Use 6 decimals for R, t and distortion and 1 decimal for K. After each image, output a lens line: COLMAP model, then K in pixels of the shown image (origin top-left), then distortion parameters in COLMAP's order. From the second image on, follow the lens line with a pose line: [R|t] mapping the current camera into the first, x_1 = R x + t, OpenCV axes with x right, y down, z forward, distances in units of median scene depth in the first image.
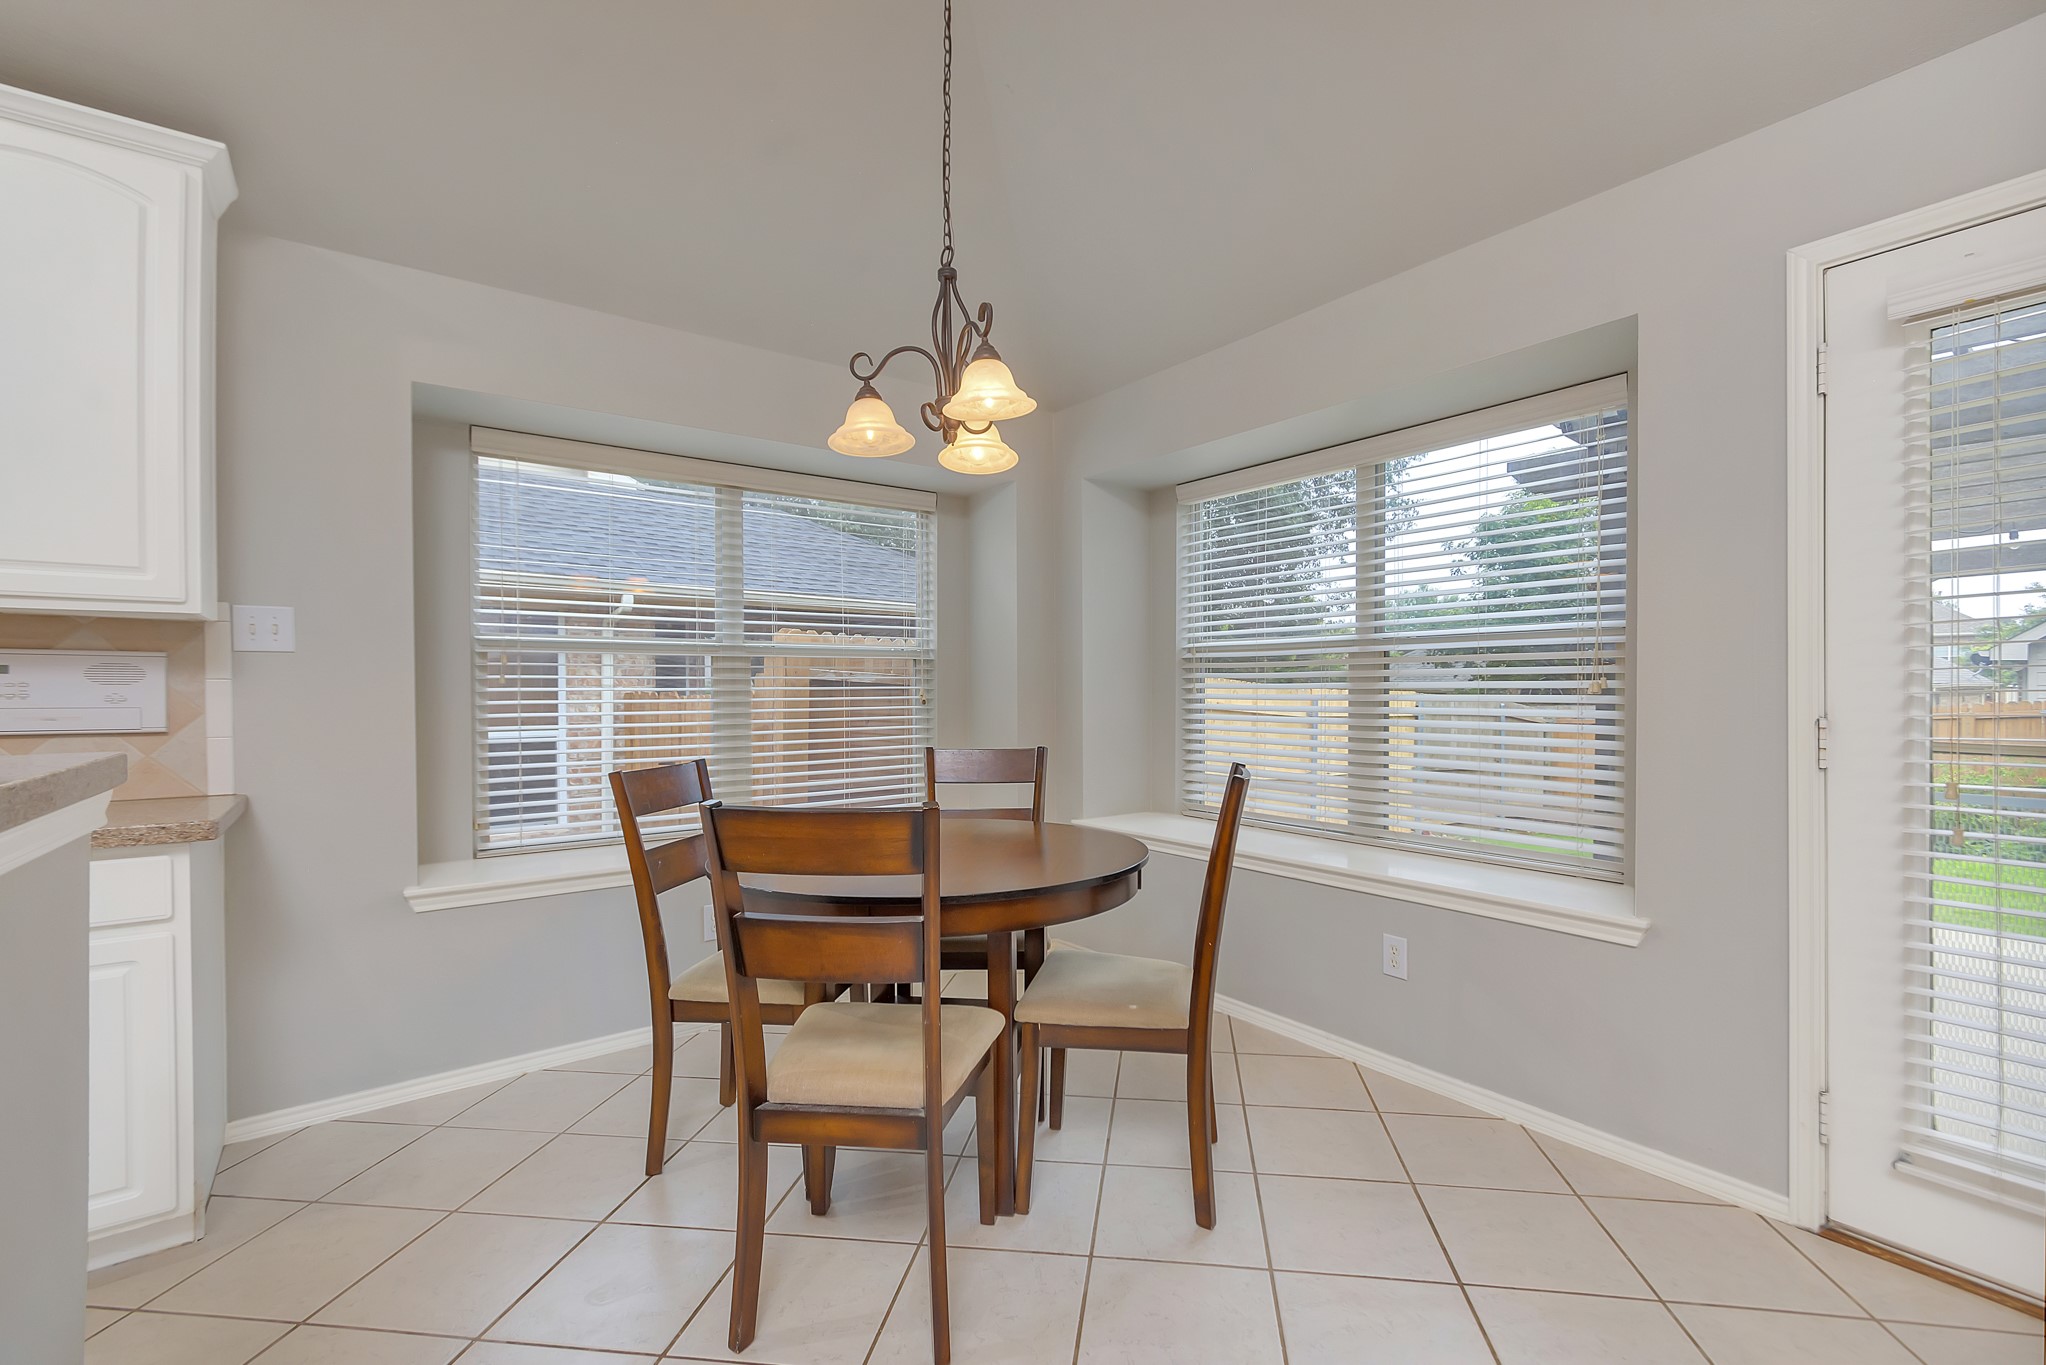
lens RADIAL K [[902.2, 0, 1026.5], [0, 902.2, 675.7], [0, 0, 1]] dist [0.000326, -0.001236]
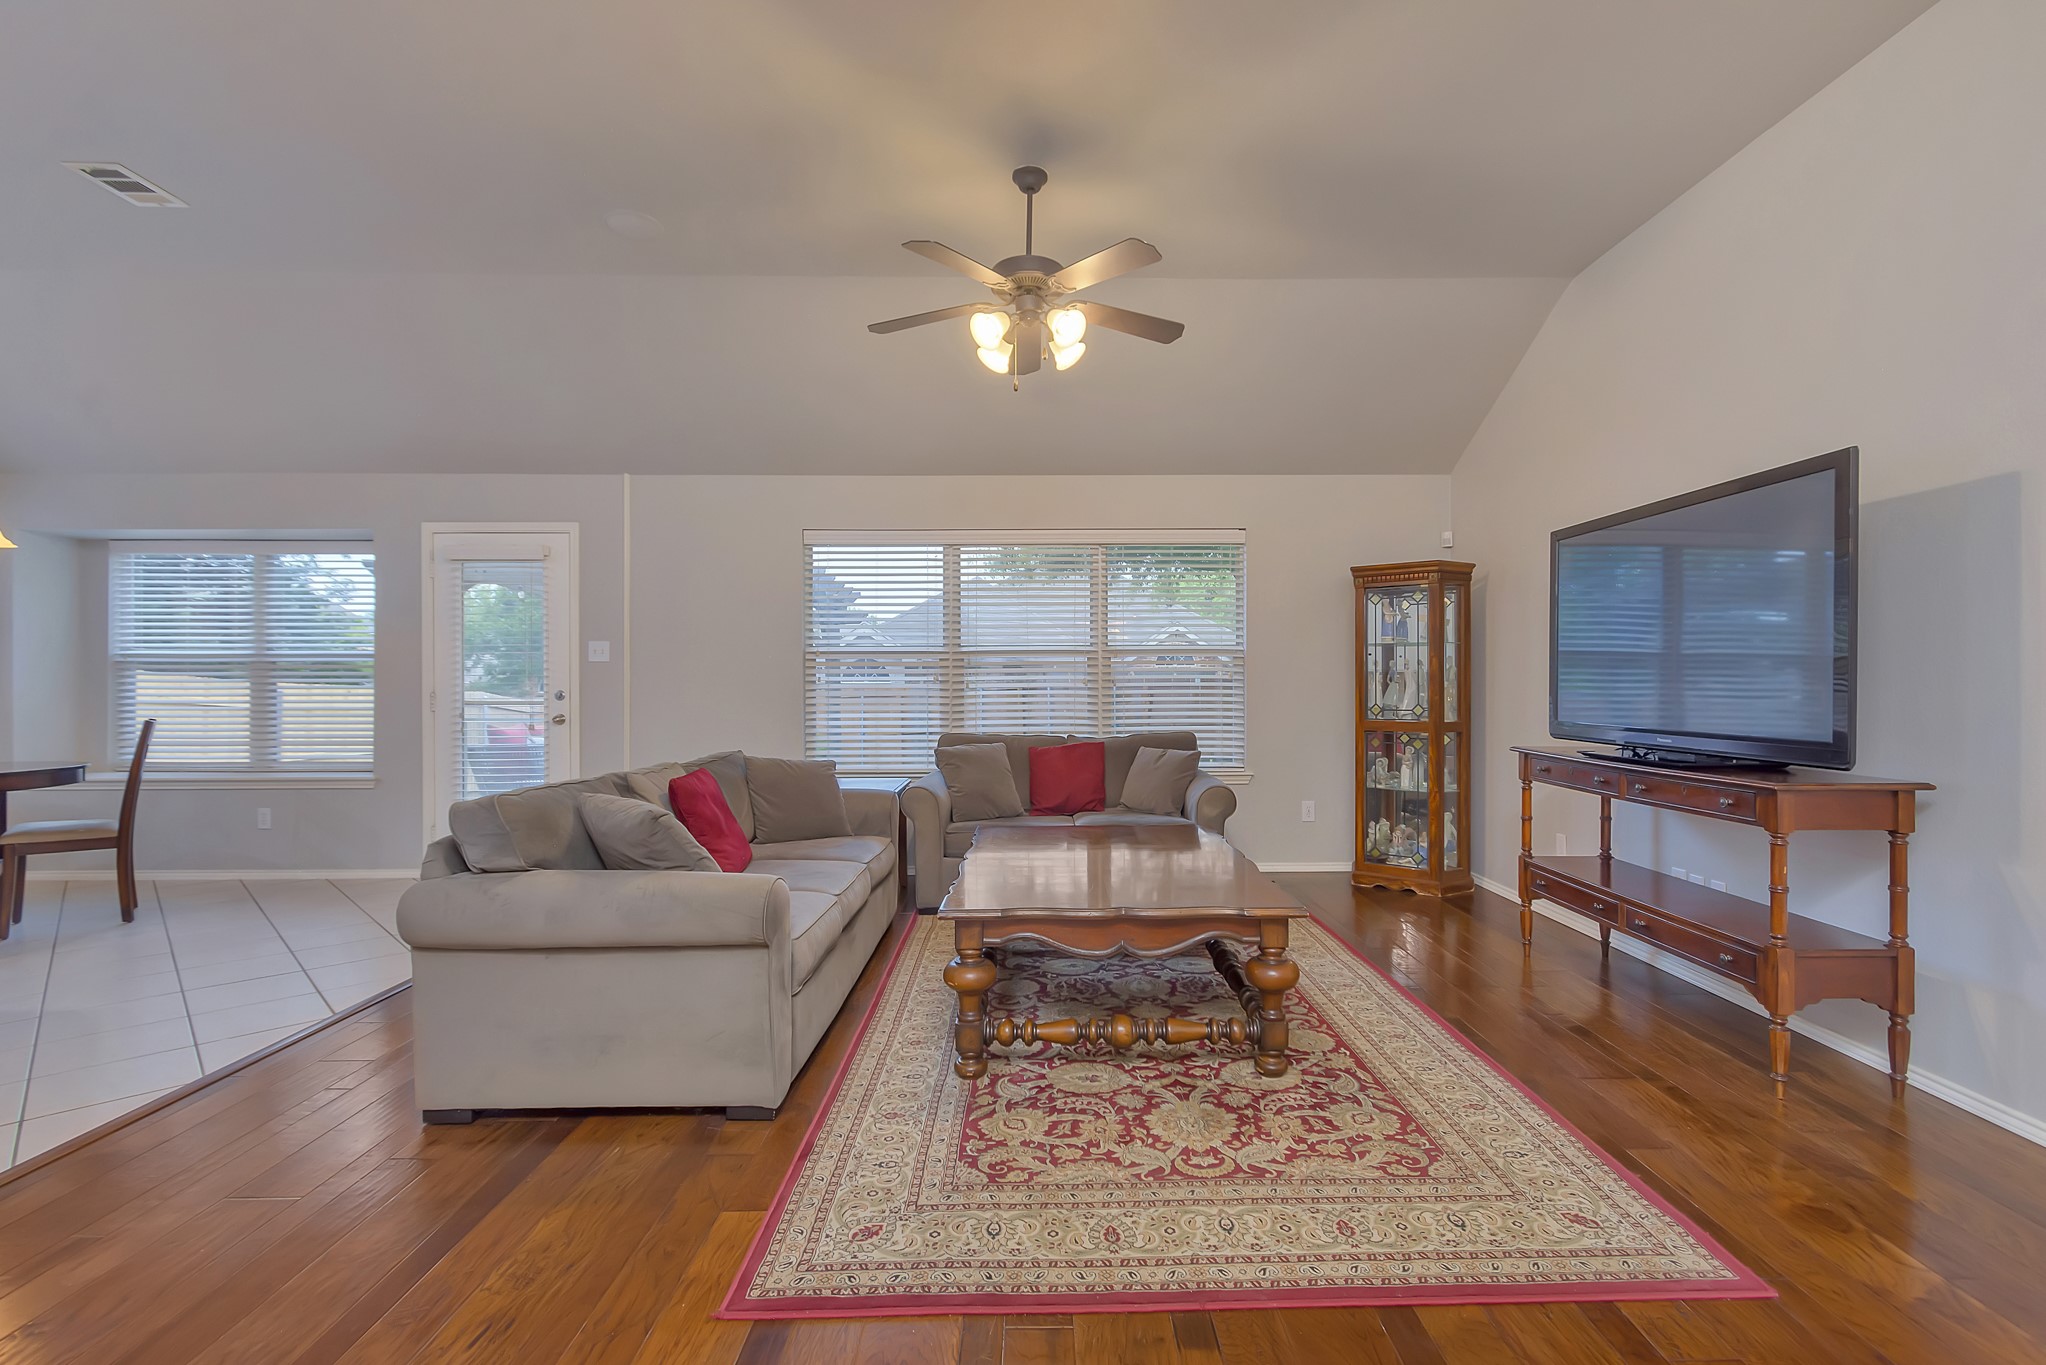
lens RADIAL K [[939.9, 0, 1057.5], [0, 939.9, 691.8], [0, 0, 1]] dist [-0.001282, -0.000614]
pose [[0.577459, -0.003002, 0.816414, -0.337787], [-0.012906, 0.999835, 0.012805, -0.018232], [-0.816318, -0.017931, 0.577325, -2.042267]]
